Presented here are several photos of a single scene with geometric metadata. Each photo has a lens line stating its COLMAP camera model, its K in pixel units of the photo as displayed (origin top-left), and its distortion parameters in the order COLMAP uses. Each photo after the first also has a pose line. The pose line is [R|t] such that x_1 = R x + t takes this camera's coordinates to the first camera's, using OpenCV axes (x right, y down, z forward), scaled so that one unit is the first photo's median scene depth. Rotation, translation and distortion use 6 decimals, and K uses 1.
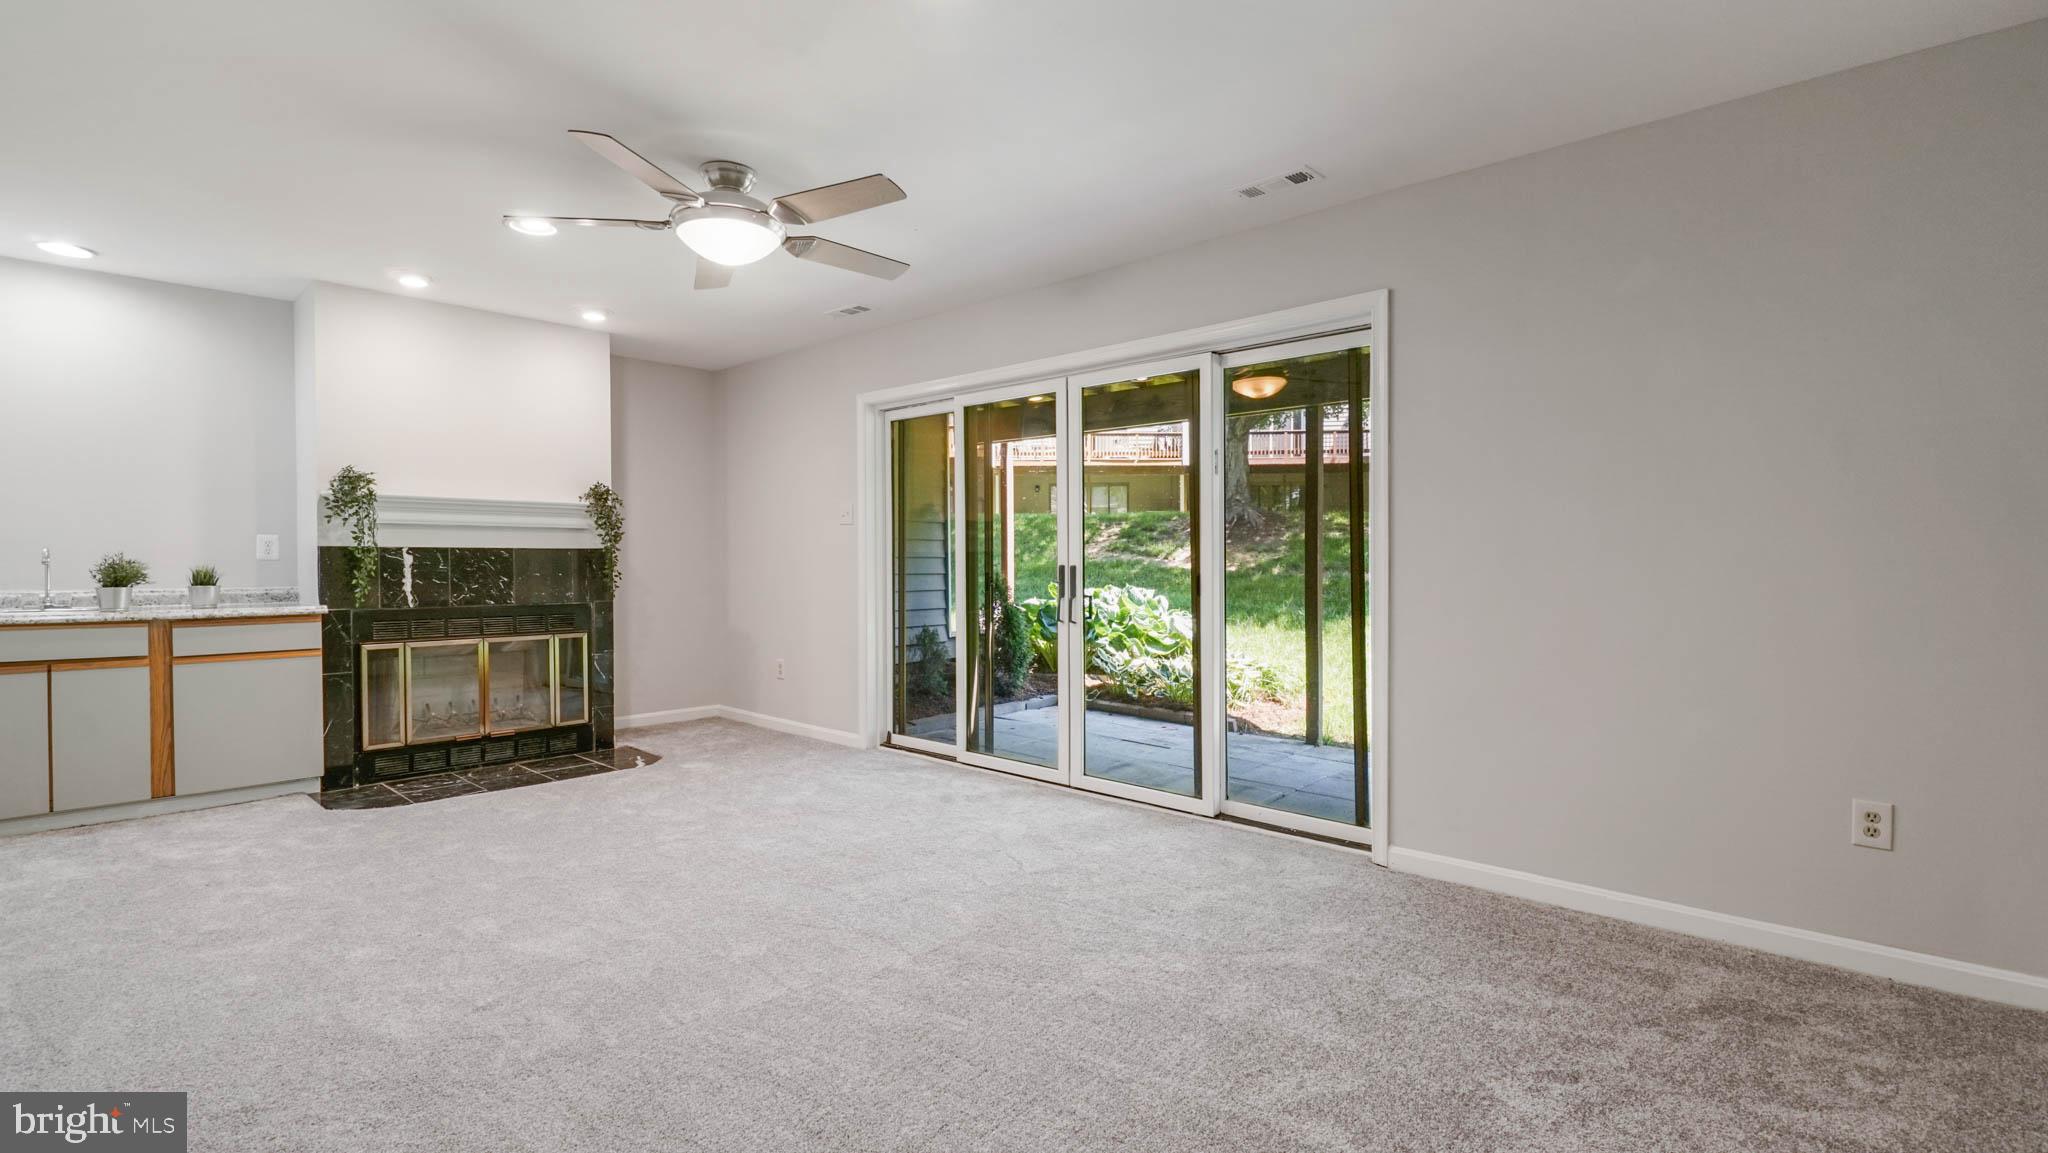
lens RADIAL K [[926.2, 0, 1017.6], [0, 926.2, 570.7], [0, 0, 1]] dist [0.000968, 0.000116]
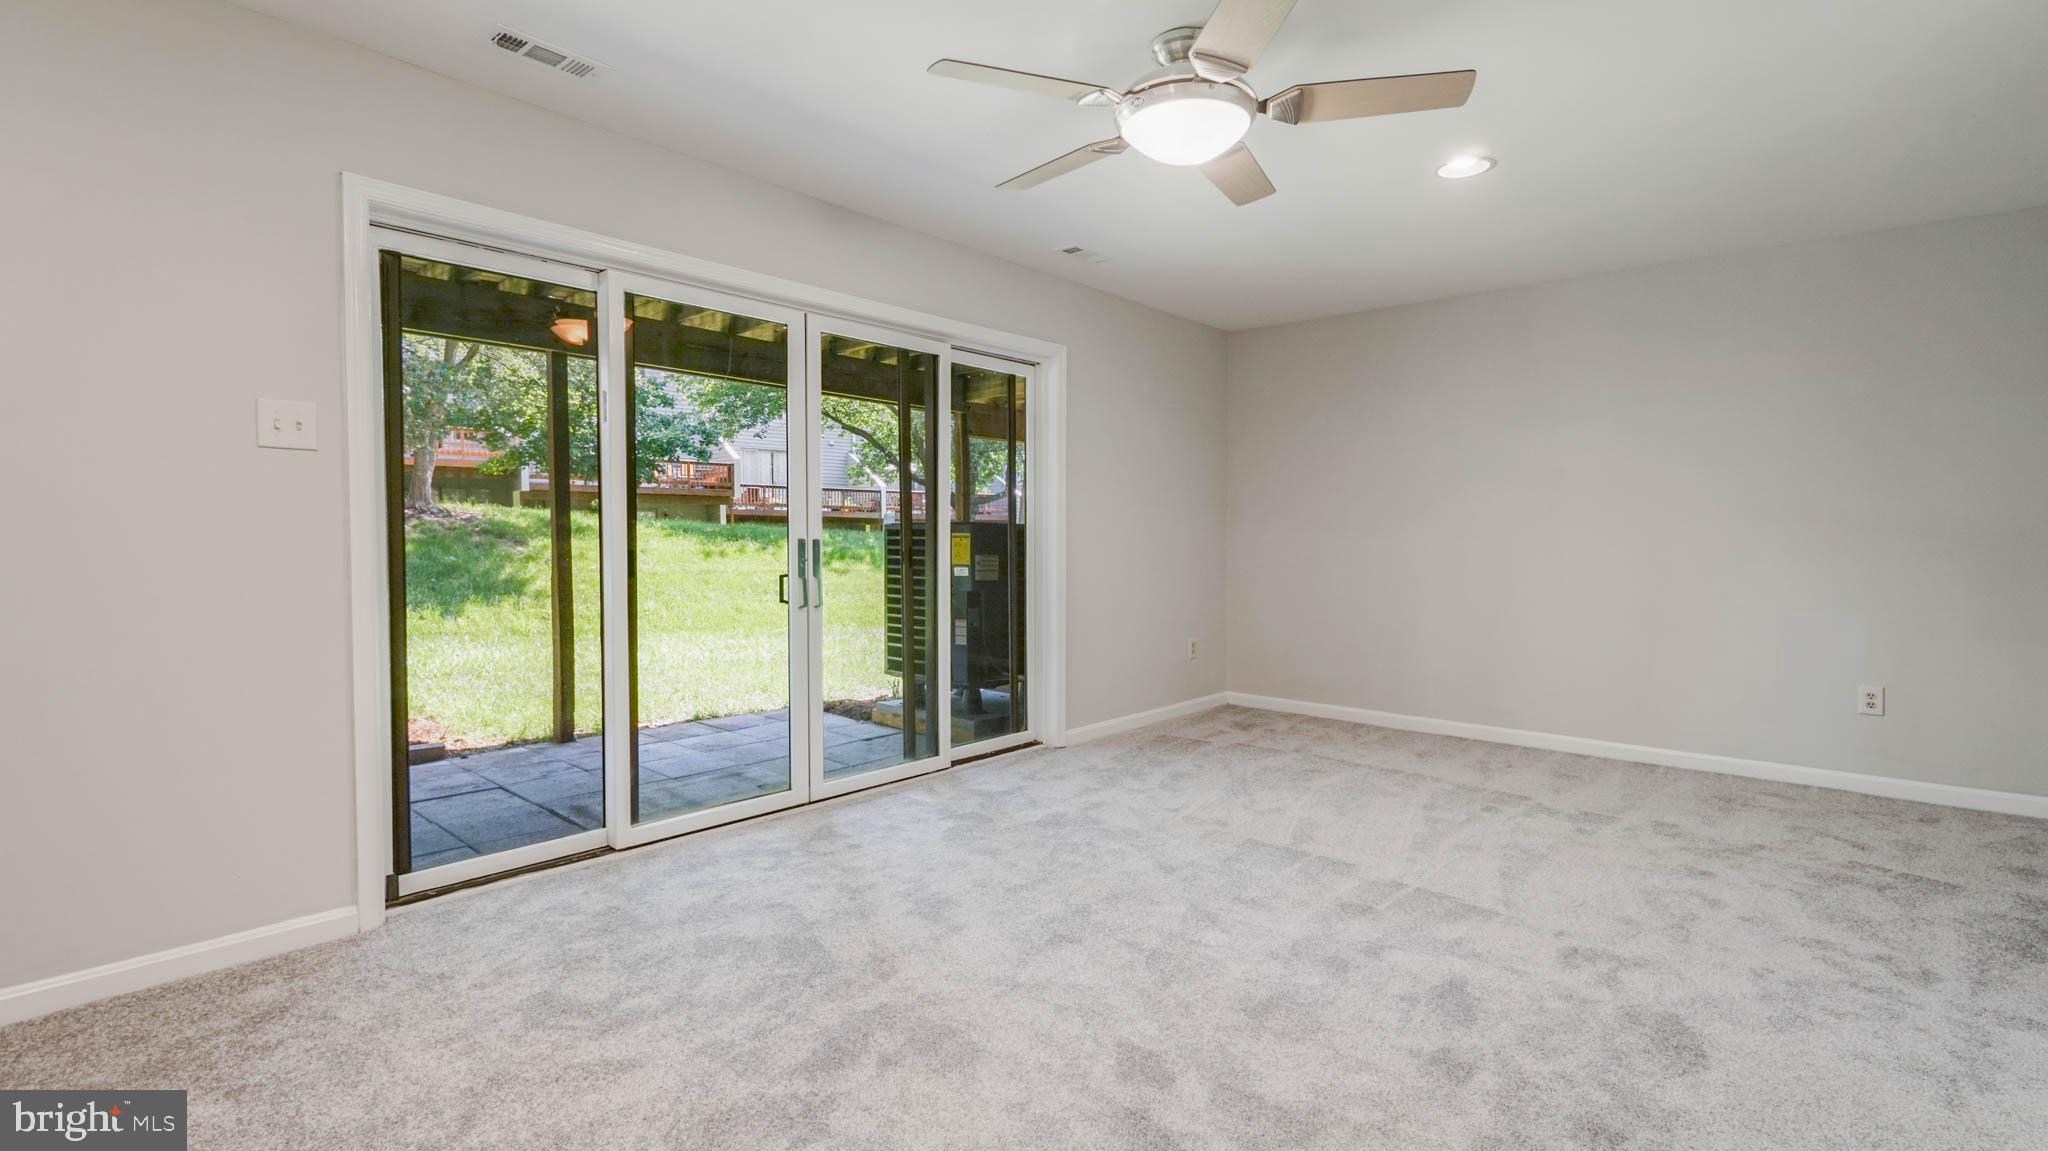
lens RADIAL K [[926.2, 0, 1017.6], [0, 926.2, 569.7], [0, 0, 1]] dist [0.000968, 0.000116]
pose [[-0.013426, -0.040742, 0.999079, -0.788950], [0.002978, 0.999163, 0.040786, -0.013180], [-0.999905, 0.003523, -0.013294, 0.827152]]
